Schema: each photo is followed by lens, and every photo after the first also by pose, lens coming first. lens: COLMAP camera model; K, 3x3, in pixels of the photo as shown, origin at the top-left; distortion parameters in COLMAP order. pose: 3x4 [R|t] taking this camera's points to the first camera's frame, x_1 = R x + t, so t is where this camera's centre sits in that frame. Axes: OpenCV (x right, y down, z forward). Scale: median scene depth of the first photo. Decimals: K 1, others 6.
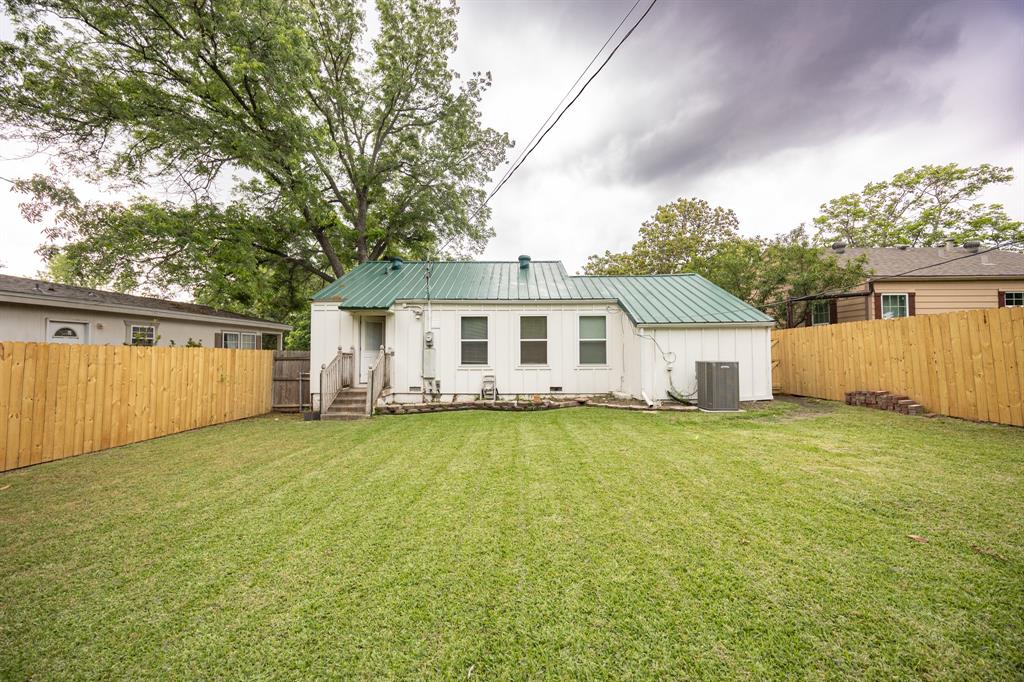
lens RADIAL K [[395.2, 0, 512.0], [0, 395.2, 341.0], [0, 0, 1]] dist [-0.001185, -0.000085]
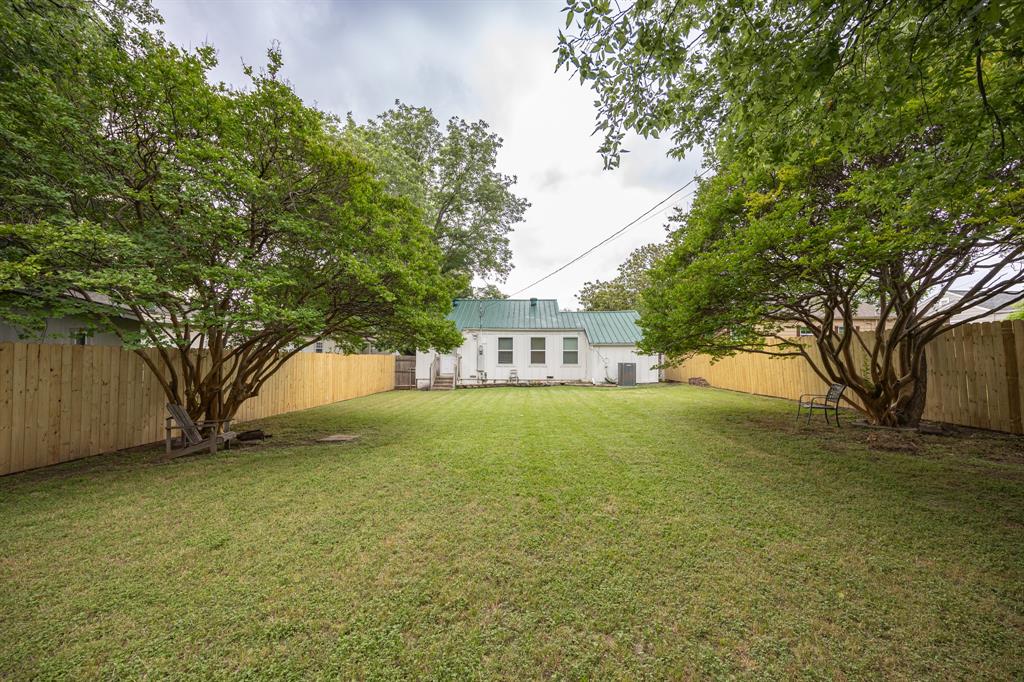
lens RADIAL K [[395.2, 0, 512.0], [0, 395.2, 341.0], [0, 0, 1]] dist [-0.001185, -0.000085]
pose [[0.999326, 0.004648, -0.036411, 0.001374], [-0.004612, 0.999989, 0.001076, -0.047860], [0.036416, -0.000907, 0.999336, -0.830804]]
